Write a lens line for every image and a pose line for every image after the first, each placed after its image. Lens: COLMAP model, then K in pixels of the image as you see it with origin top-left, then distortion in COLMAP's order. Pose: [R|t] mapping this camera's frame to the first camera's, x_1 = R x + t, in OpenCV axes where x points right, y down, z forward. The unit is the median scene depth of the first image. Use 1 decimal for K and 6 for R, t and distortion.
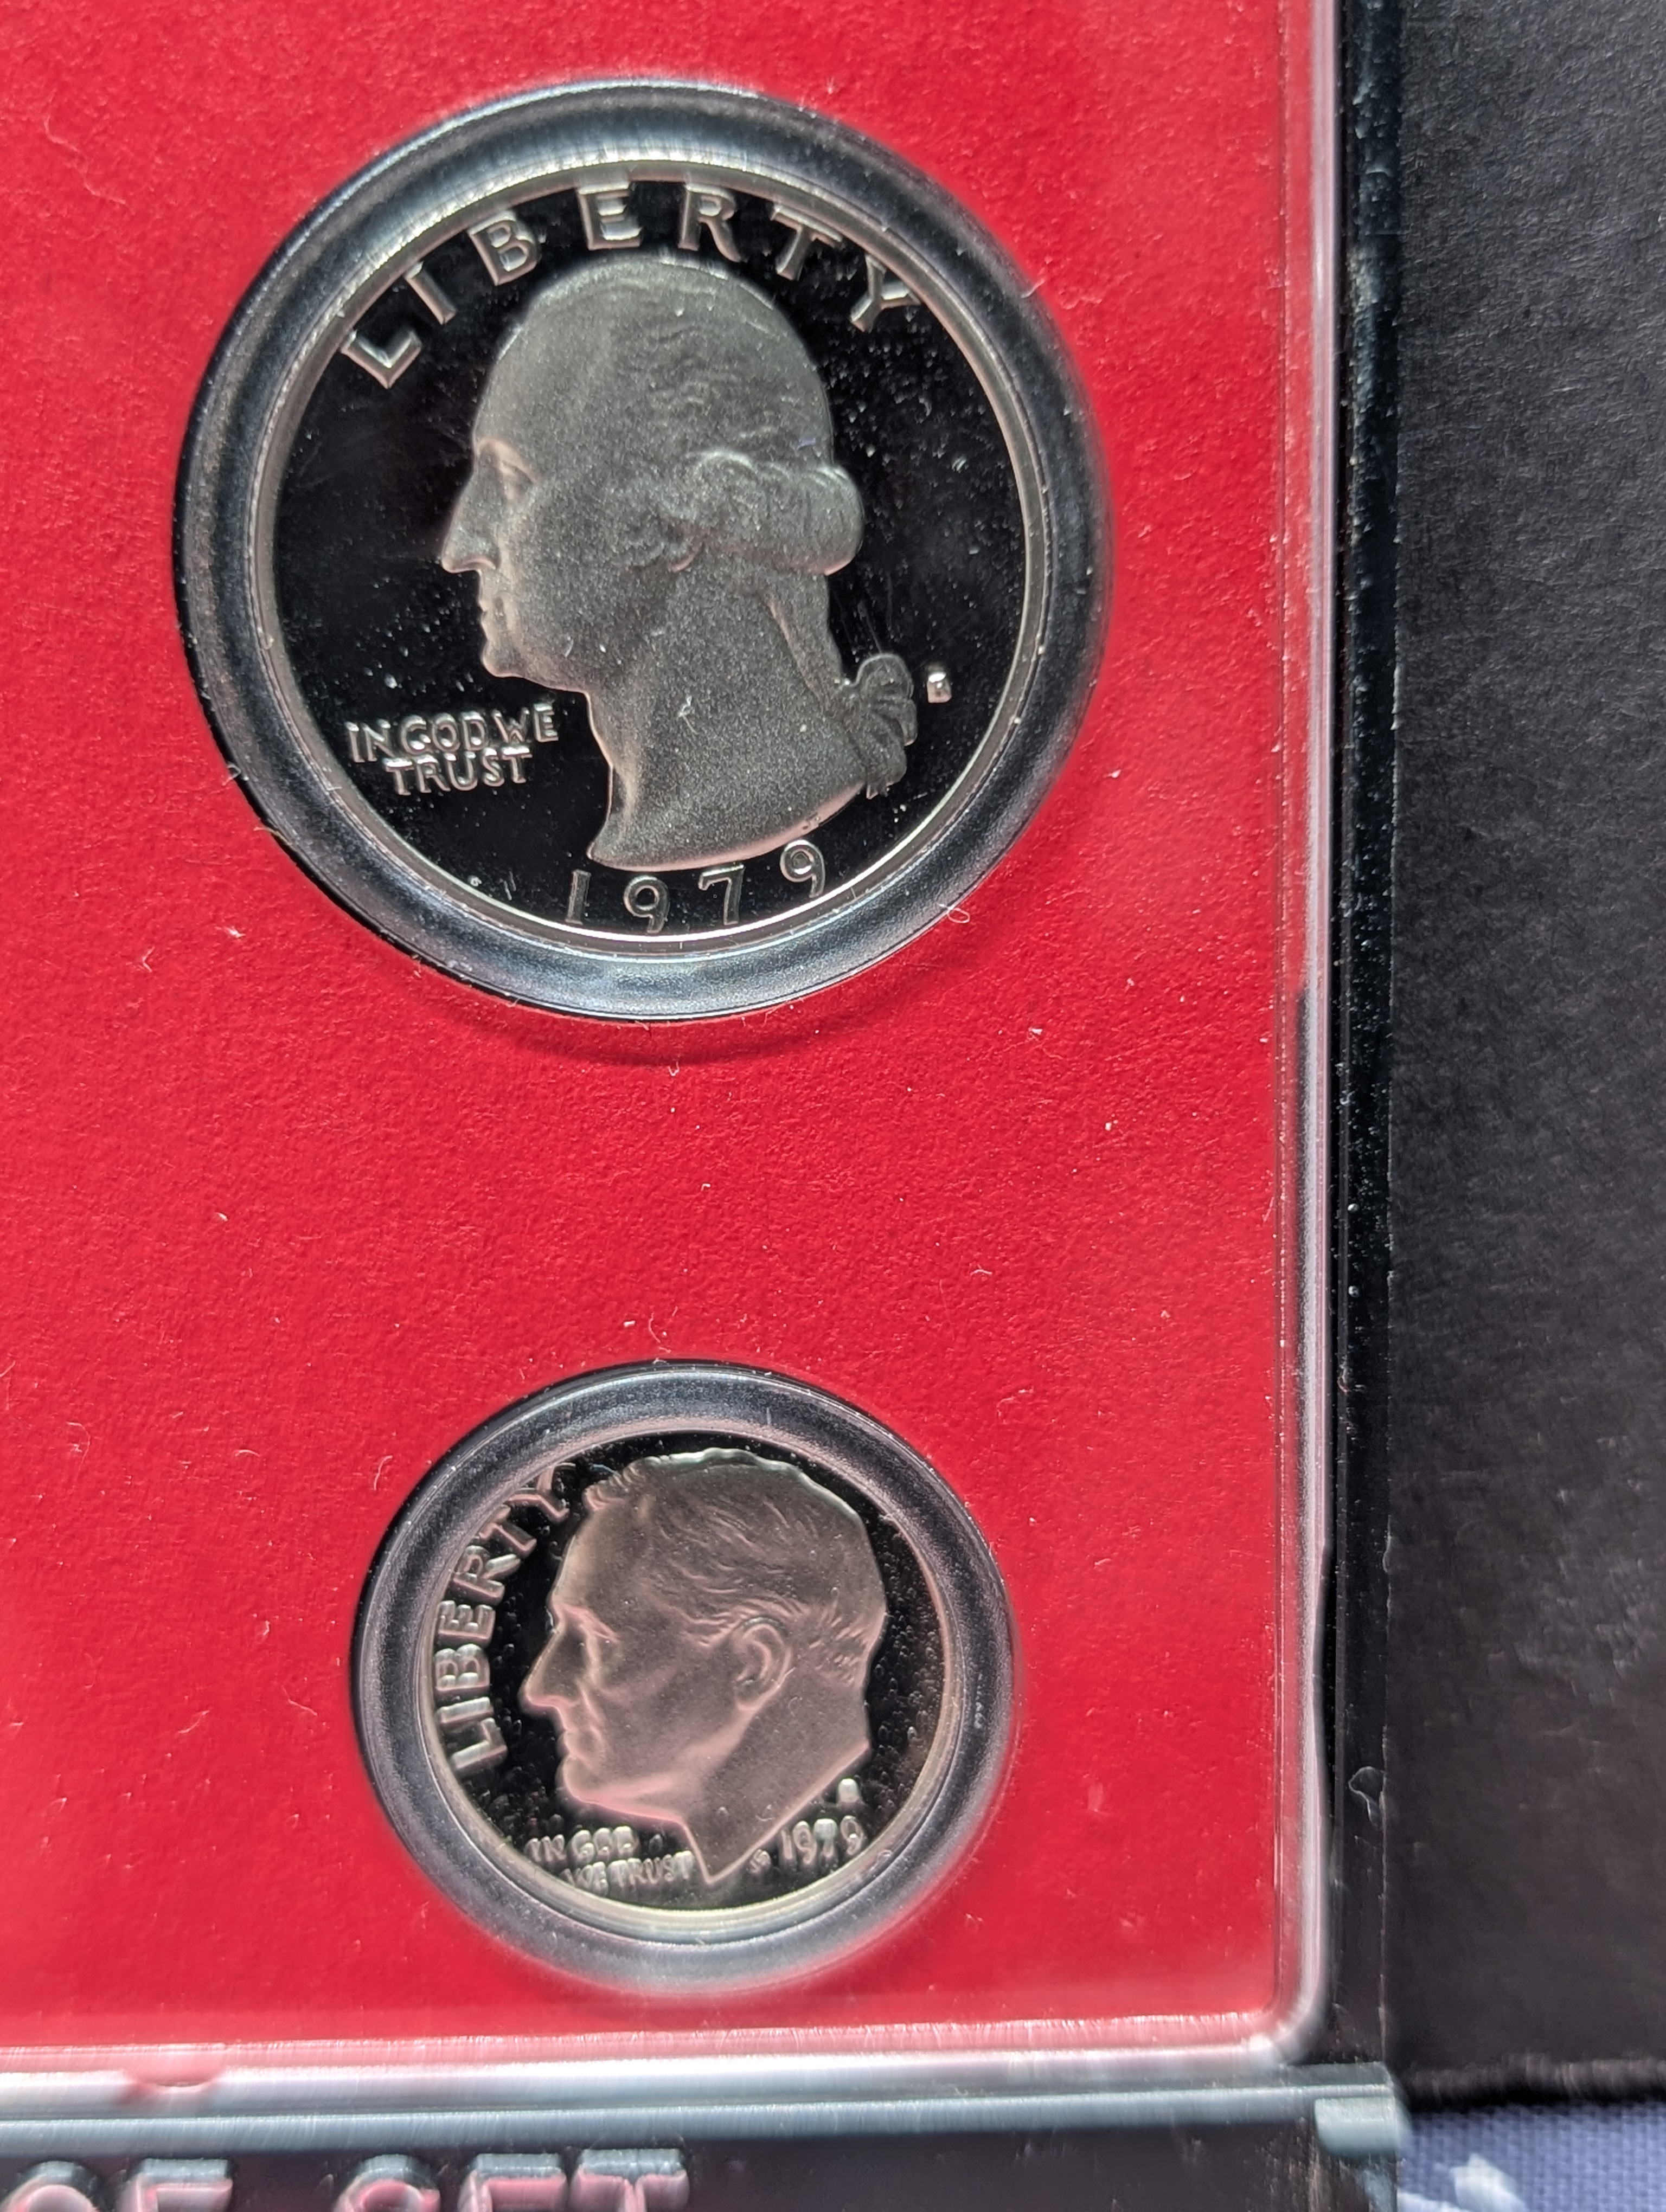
lens RADIAL K [[3031.3, 0, 842.3], [0, 3031.3, 1118.2], [0, 0, 1]] dist [0.041710, 0.000000]
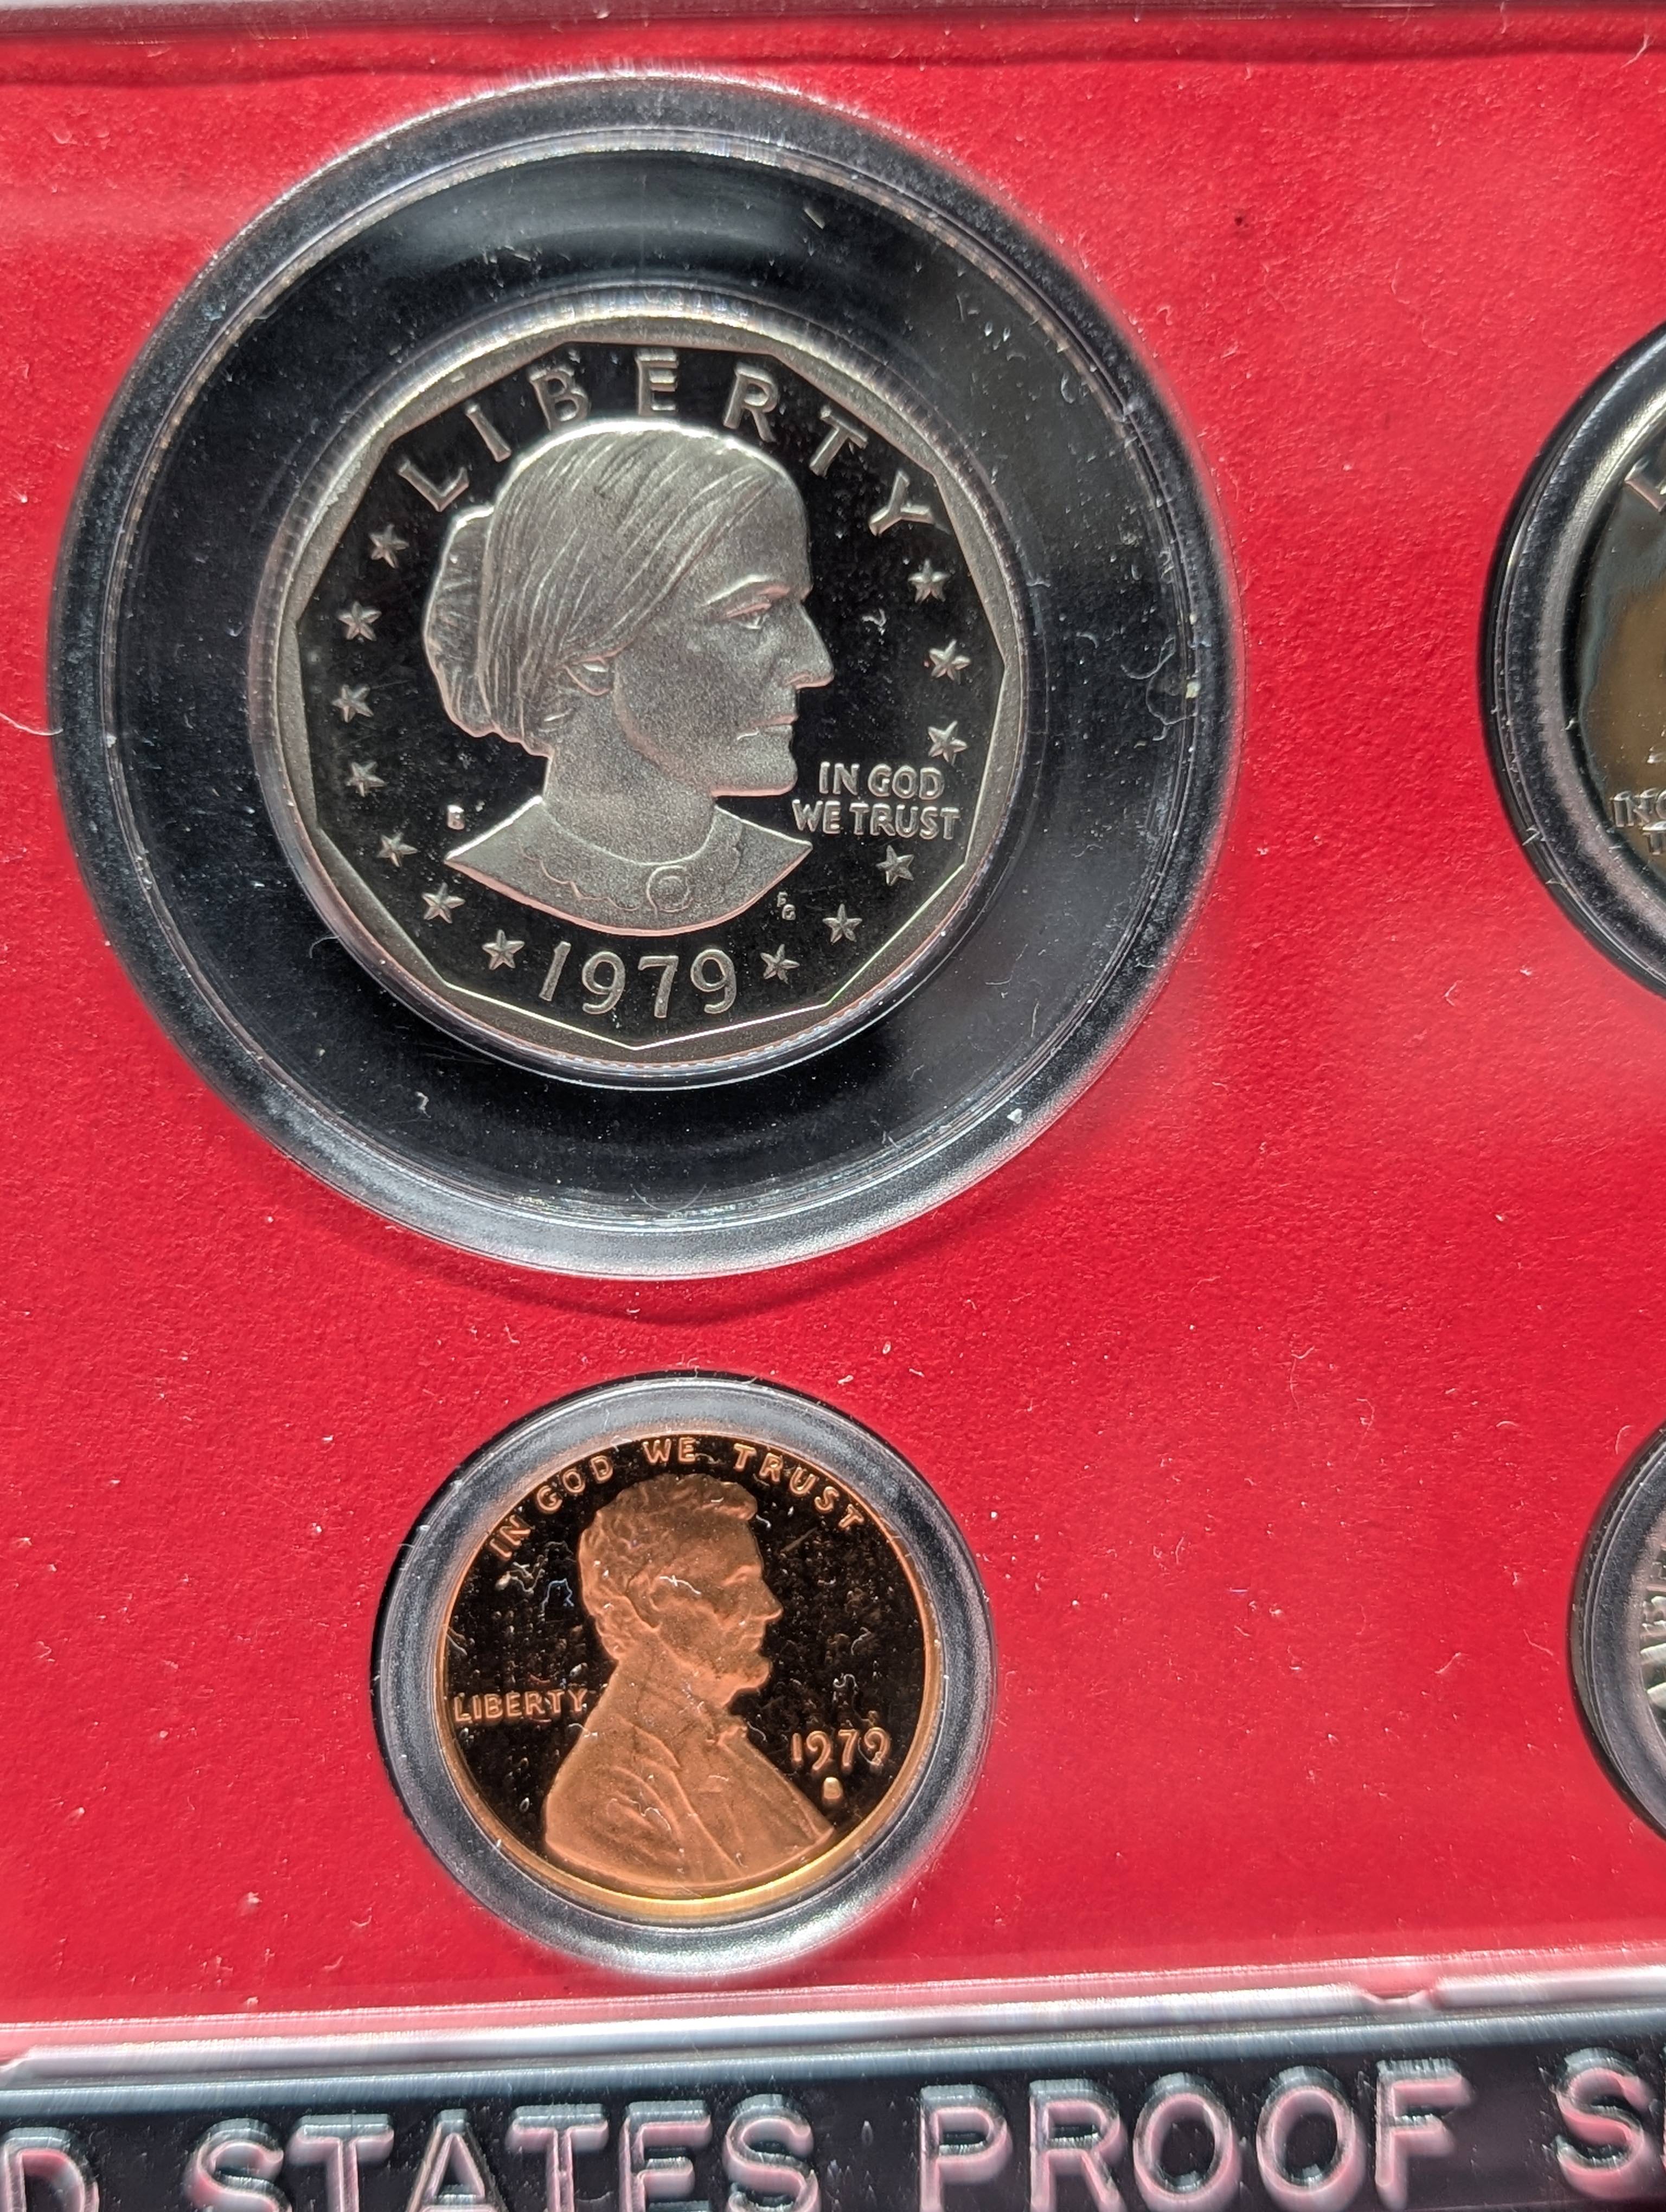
lens RADIAL K [[3031.3, 0, 833.4], [0, 3031.3, 1103.4], [0, 0, 1]] dist [0.041710, 0.000000]
pose [[0.998411, -0.008493, 0.055706, -0.521742], [0.011225, 0.998740, -0.048903, 0.042410], [-0.055221, 0.049450, 0.997249, -0.143506]]
